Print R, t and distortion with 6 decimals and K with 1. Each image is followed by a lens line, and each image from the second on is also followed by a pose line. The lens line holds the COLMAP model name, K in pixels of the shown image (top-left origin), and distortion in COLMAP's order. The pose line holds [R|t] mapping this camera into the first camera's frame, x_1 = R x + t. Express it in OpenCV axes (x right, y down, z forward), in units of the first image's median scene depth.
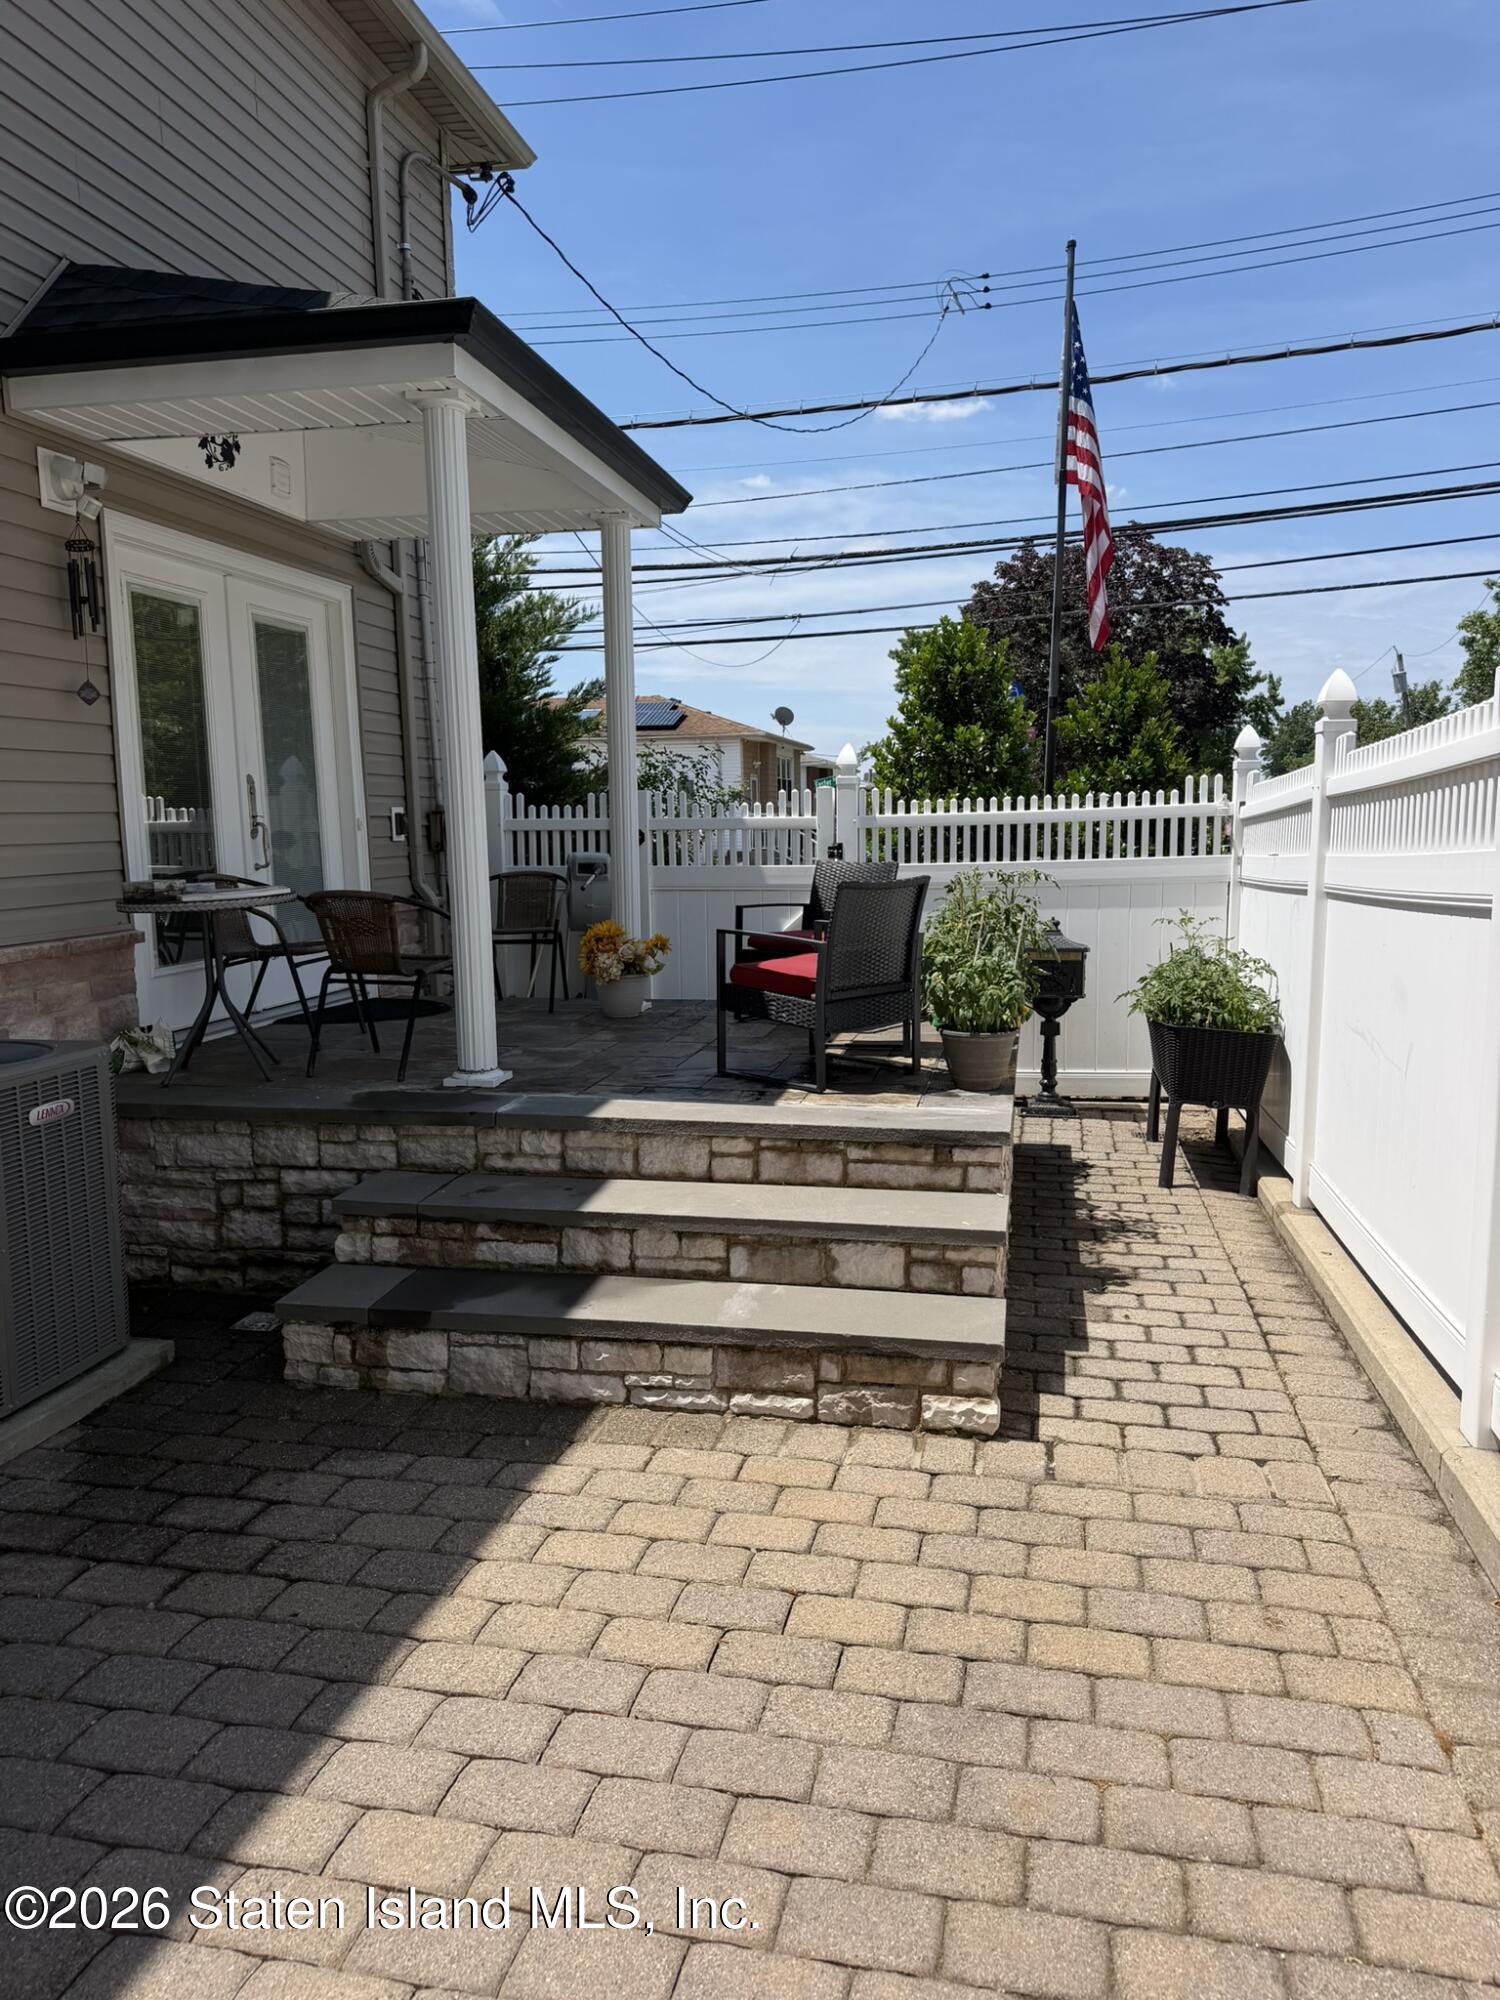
lens RADIAL K [[1402.8, 0, 725.2], [0, 1402.8, 1009.5], [0, 0, 1]] dist [0.115372, -0.180297]
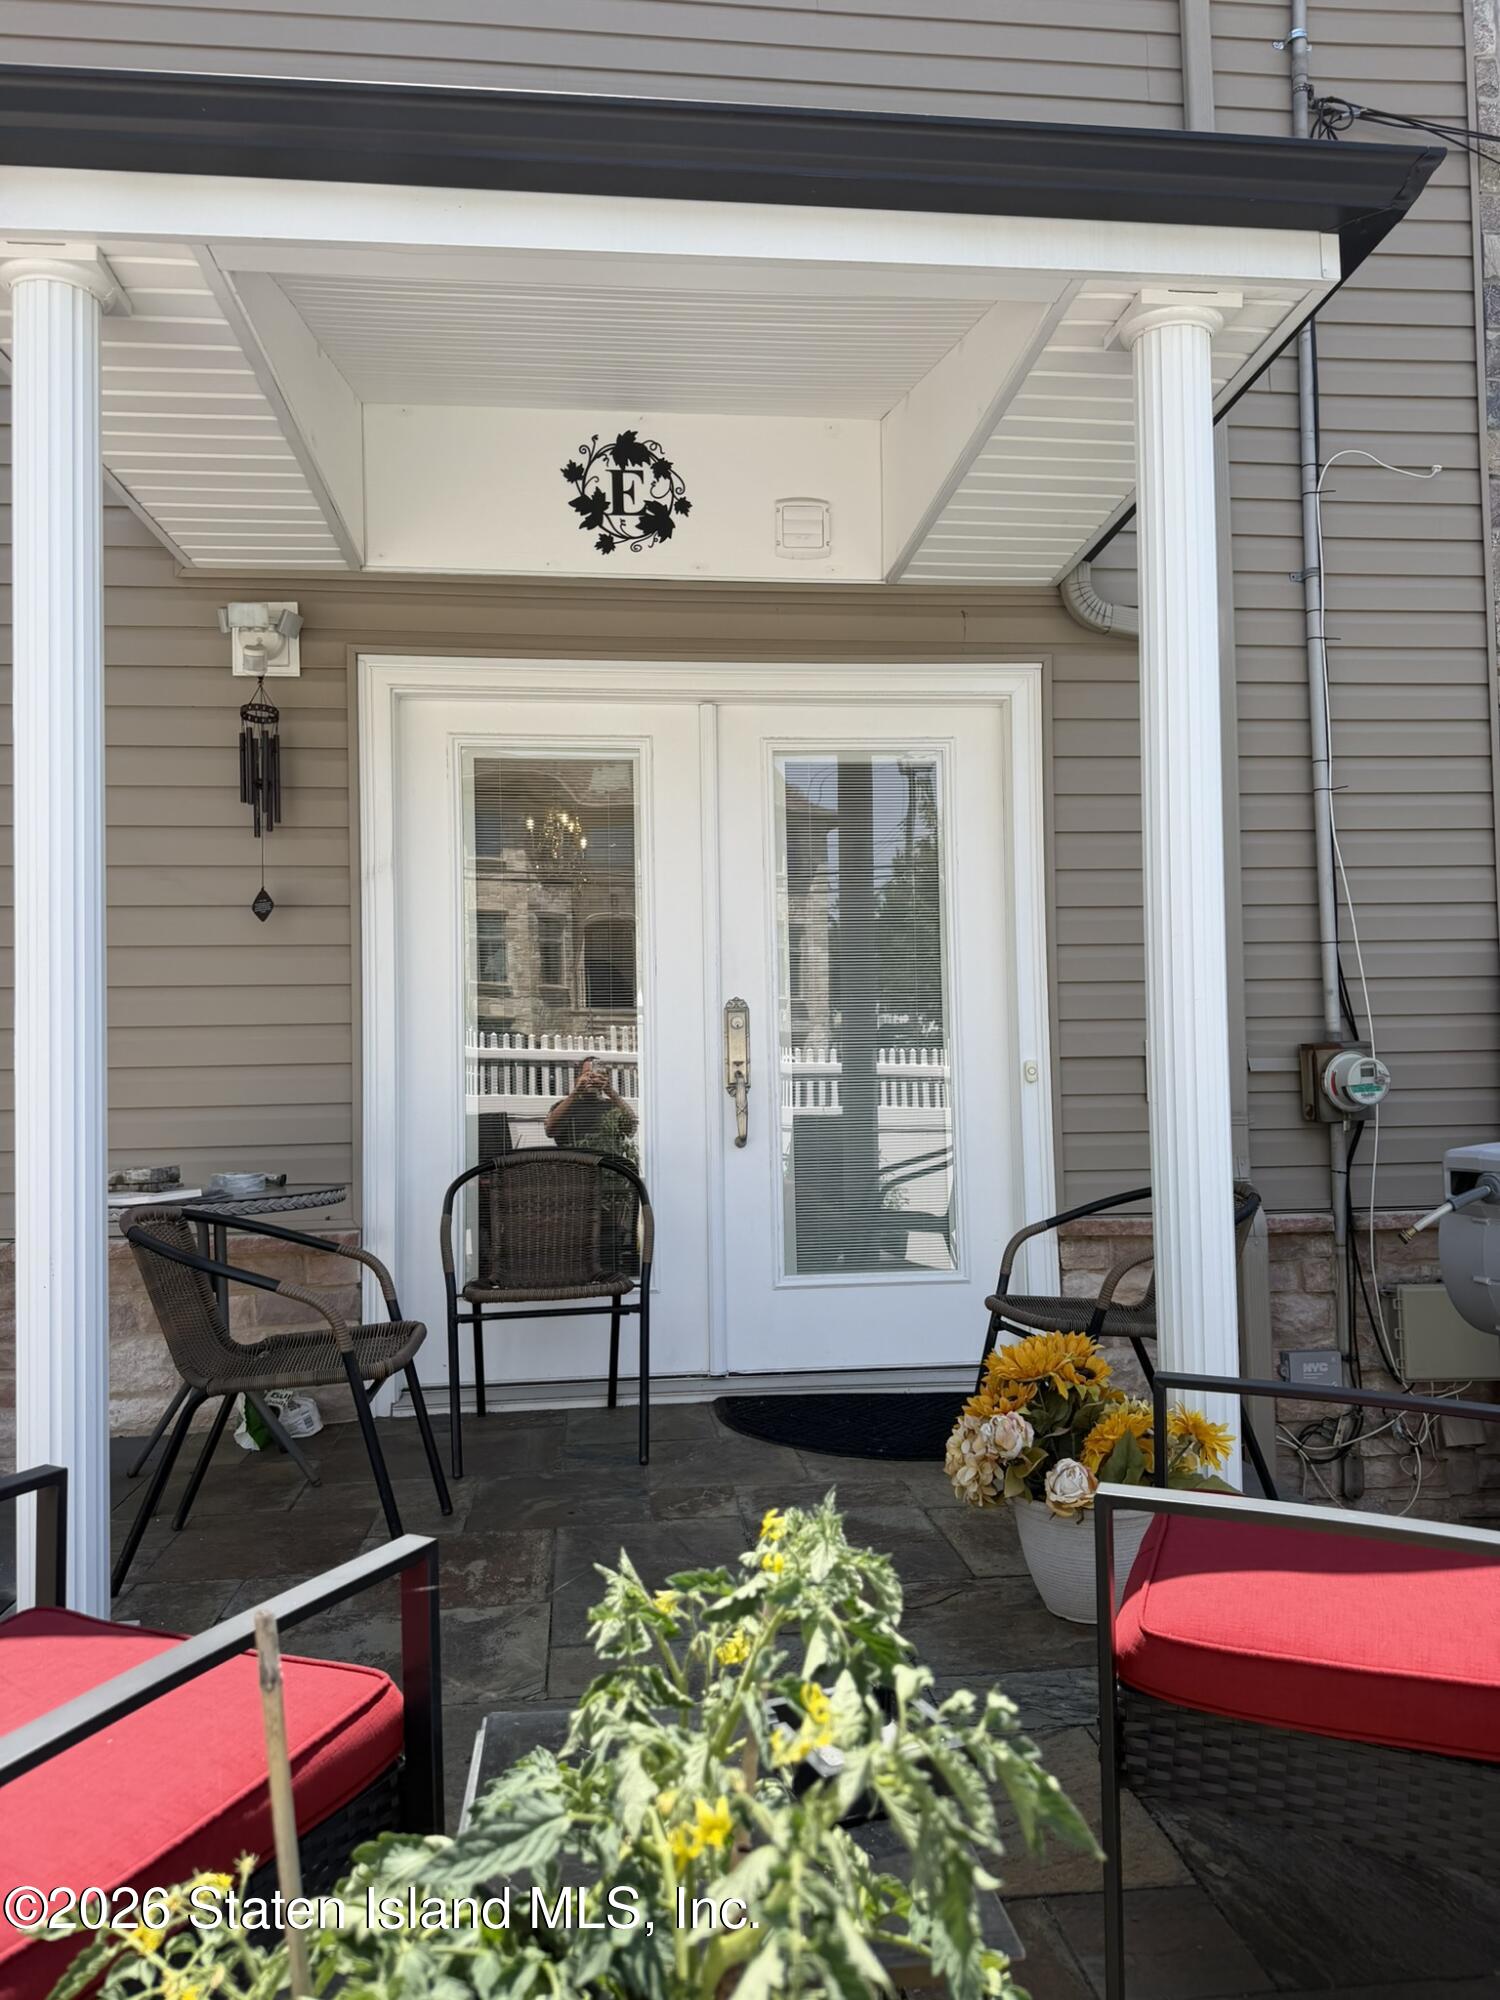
lens RADIAL K [[1402.8, 0, 725.2], [0, 1402.8, 1009.5], [0, 0, 1]] dist [0.115372, -0.180297]
pose [[0.339388, -0.030659, -0.940147, 0.235244], [-0.111247, 0.991146, -0.072482, -0.107396], [0.934045, 0.129188, 0.332973, 0.734130]]
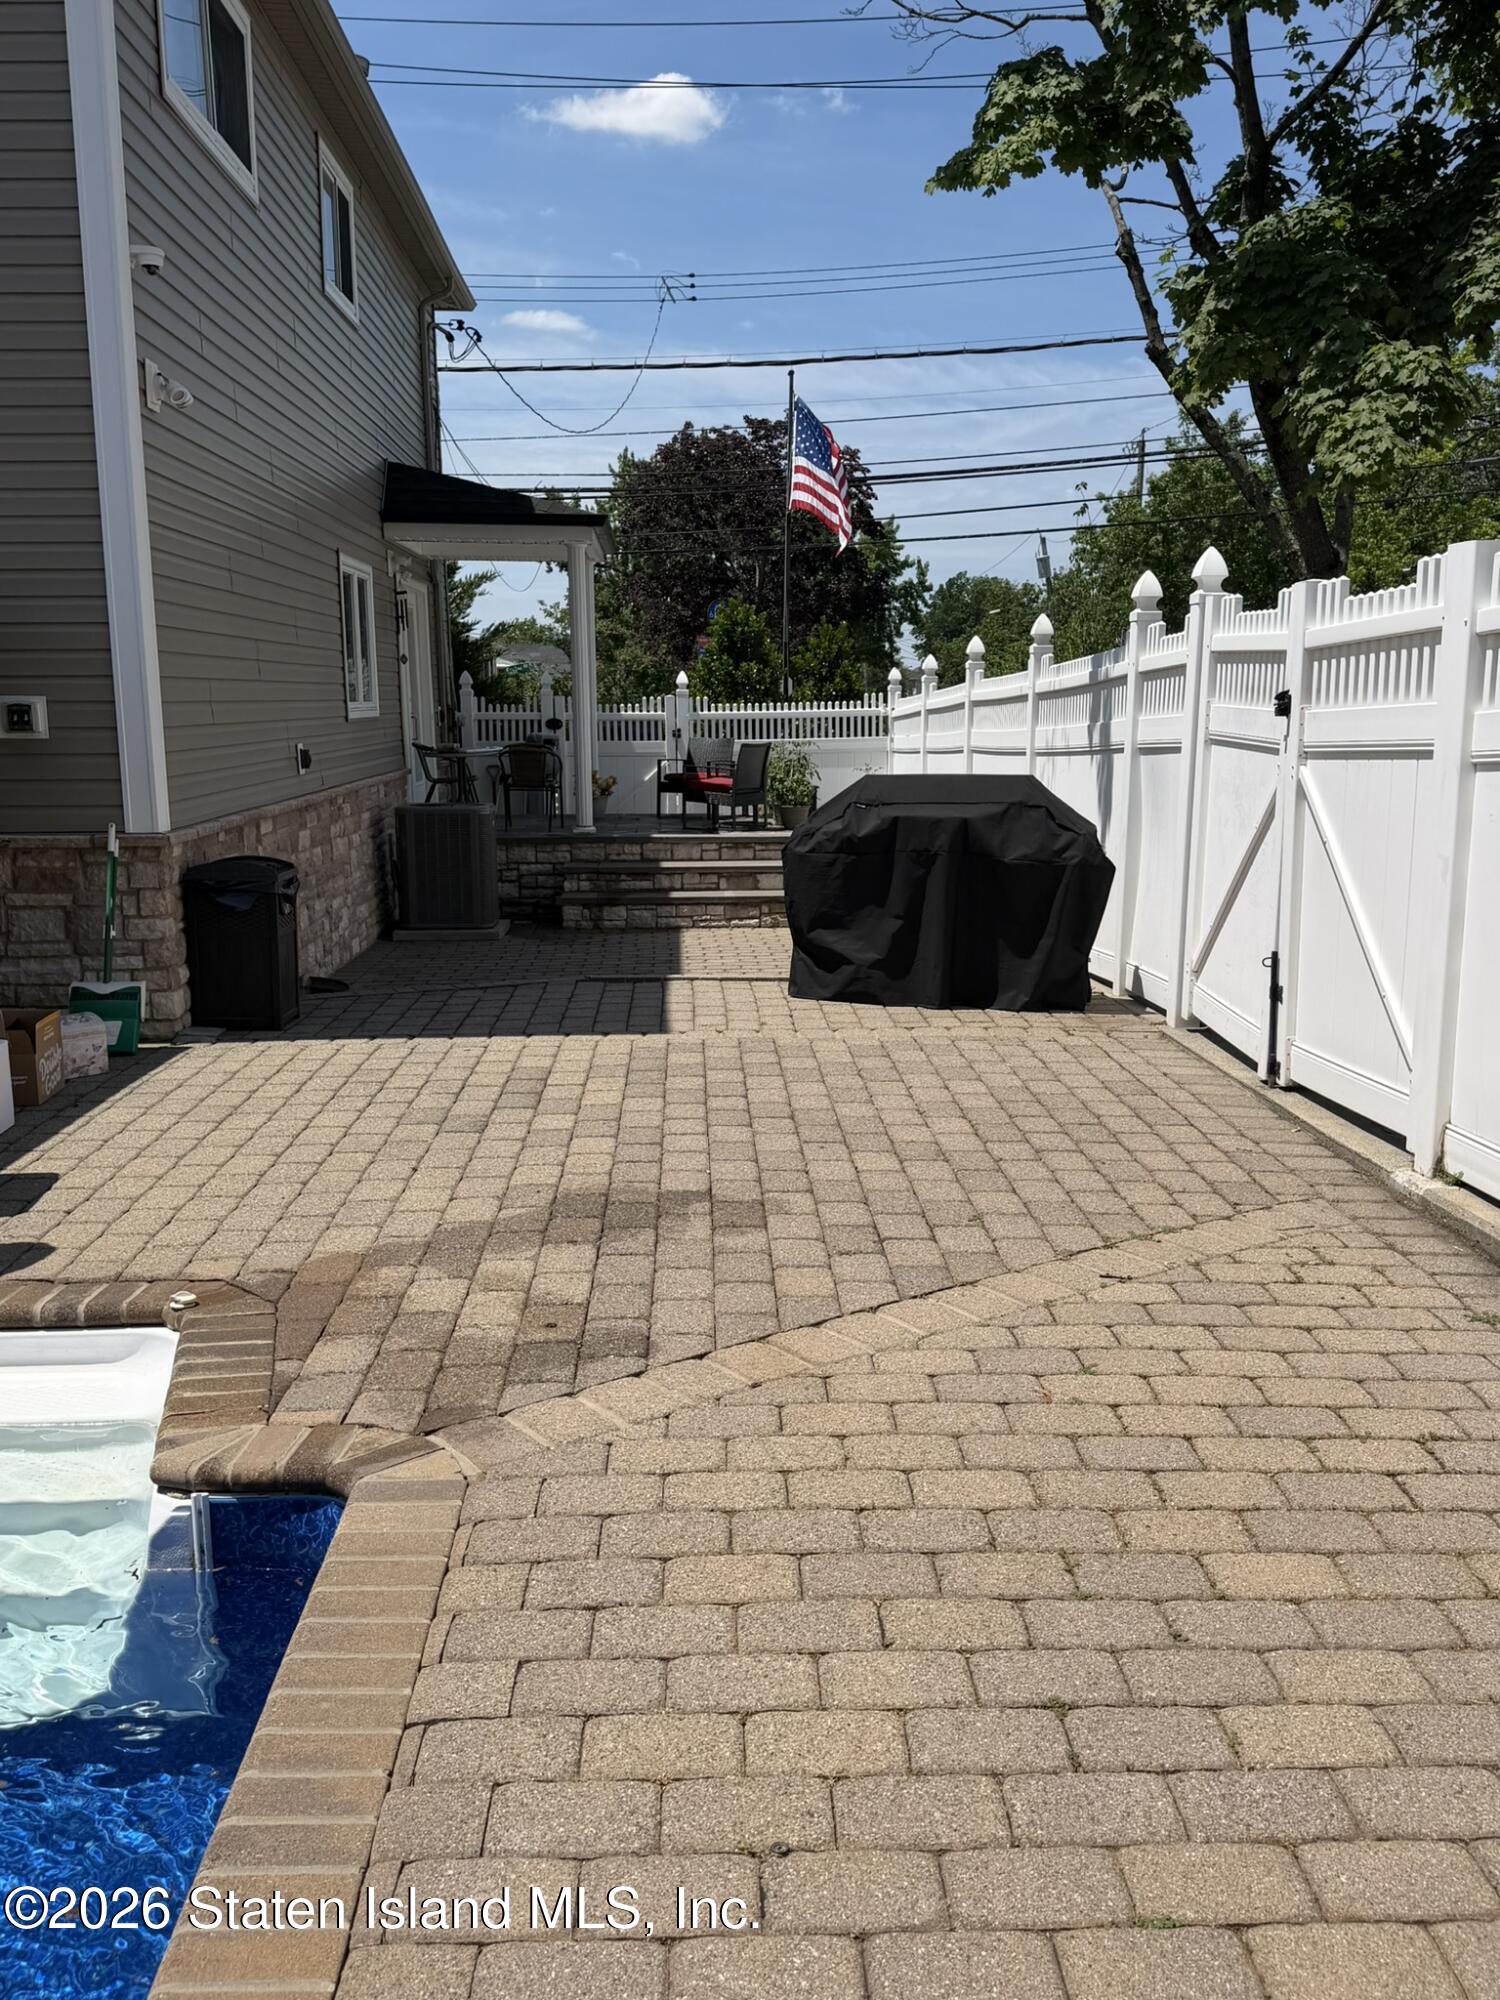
lens RADIAL K [[1729.2, 0, 750.0], [0, 1729.2, 1000.0], [0, 0, 1]] dist [0.083008, -0.000511]
pose [[0.965534, -0.035895, 0.257788, -0.543056], [0.026344, 0.998836, 0.040408, 0.181596], [-0.258939, -0.032224, 0.965356, -1.507957]]
